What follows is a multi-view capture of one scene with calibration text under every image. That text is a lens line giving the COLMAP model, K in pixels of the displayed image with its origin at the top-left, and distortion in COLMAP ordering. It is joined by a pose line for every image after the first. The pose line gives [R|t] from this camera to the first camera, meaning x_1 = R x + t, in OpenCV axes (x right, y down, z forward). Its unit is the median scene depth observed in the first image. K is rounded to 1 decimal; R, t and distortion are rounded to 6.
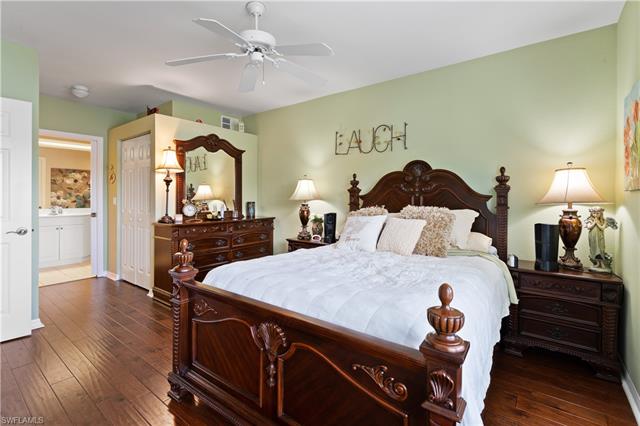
lens RADIAL K [[293.3, 0, 328.2], [0, 293.3, 195.2], [0, 0, 1]] dist [-0.005812, 0.001861]
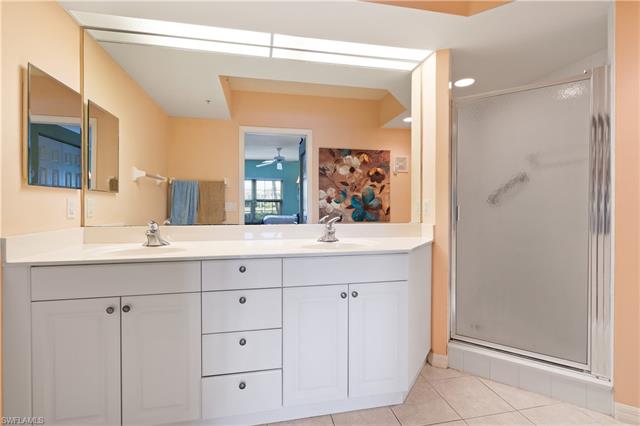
lens RADIAL K [[293.3, 0, 320.2], [0, 293.3, 210.5], [0, 0, 1]] dist [-0.005812, 0.001861]
pose [[0.737259, 0.007323, -0.675570, -0.546360], [-0.000573, 0.999948, 0.010215, 0.022399], [0.675610, -0.007144, 0.737225, 0.564376]]
